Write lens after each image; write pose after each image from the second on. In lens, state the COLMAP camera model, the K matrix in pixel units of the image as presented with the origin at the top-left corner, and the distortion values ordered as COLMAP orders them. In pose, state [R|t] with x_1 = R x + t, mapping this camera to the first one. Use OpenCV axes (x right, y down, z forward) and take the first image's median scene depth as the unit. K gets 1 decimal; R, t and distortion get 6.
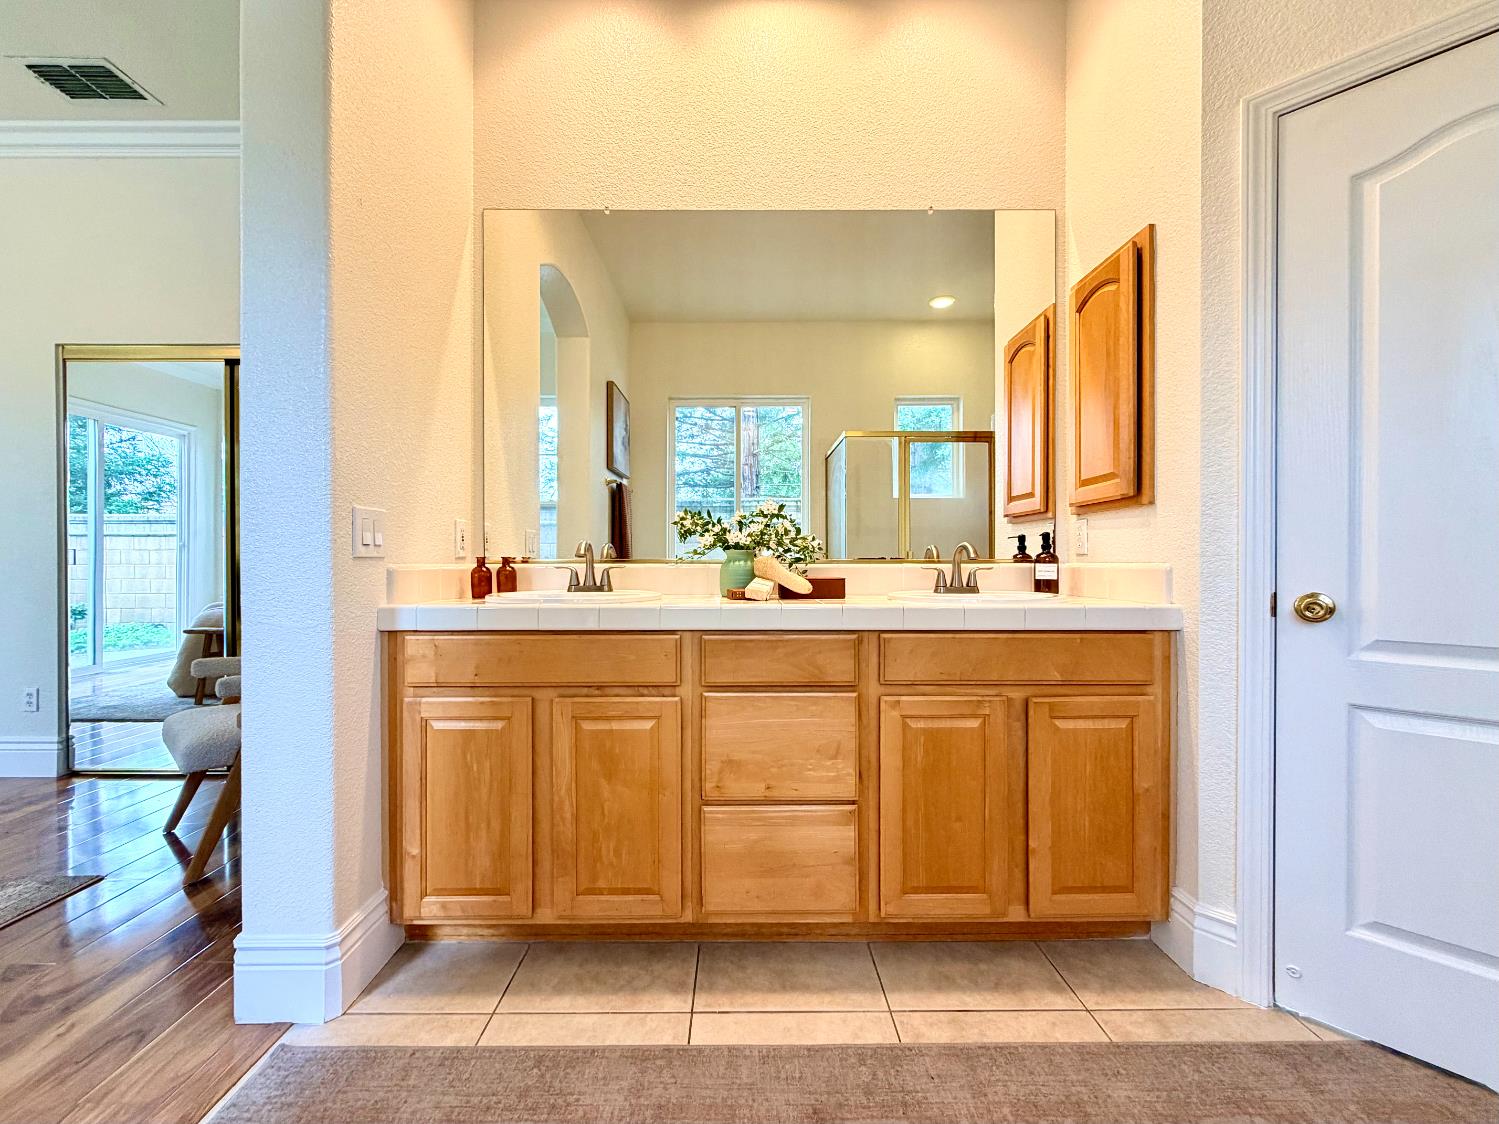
lens RADIAL K [[593.2, 0, 747.5], [0, 593.2, 562.8], [0, 0, 1]] dist [-0.001210, 0.000529]
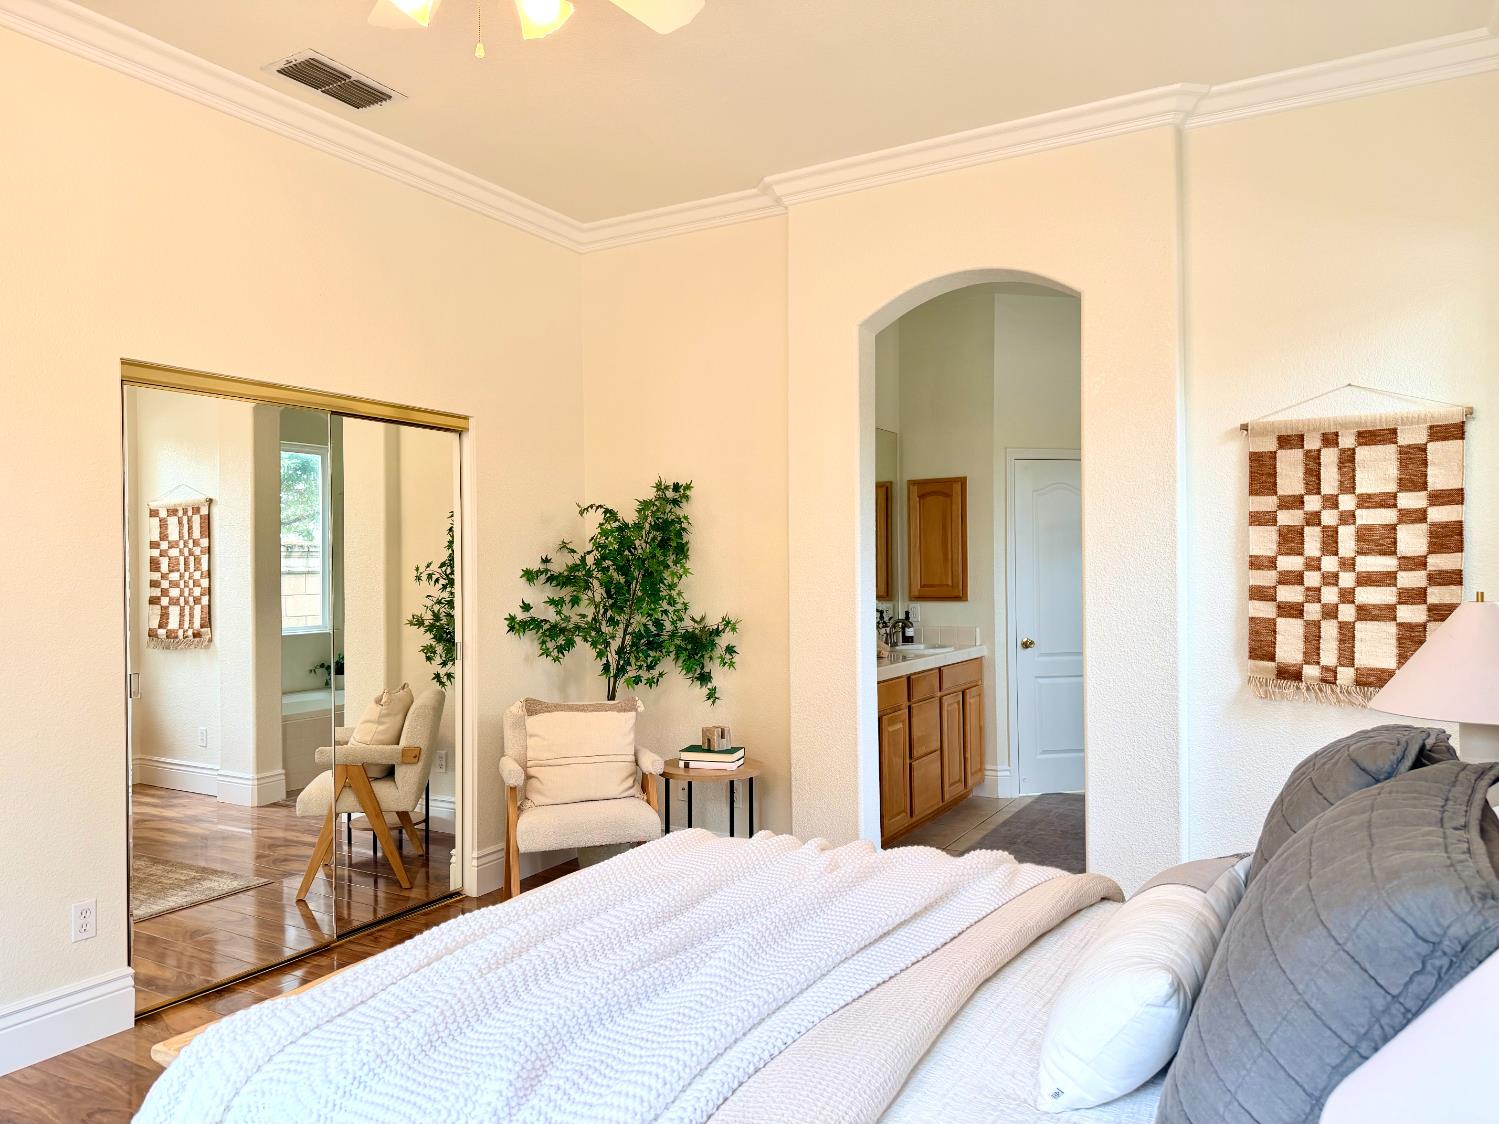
lens RADIAL K [[1054.7, 0, 749.9], [0, 1054.7, 561.7], [0, 0, 1]] dist [0.026017, -0.044374]
pose [[0.500690, -0.003026, 0.865622, -3.552485], [0.006994, 0.999975, -0.000550, -0.280013], [-0.865599, 0.006330, 0.500698, -0.305376]]
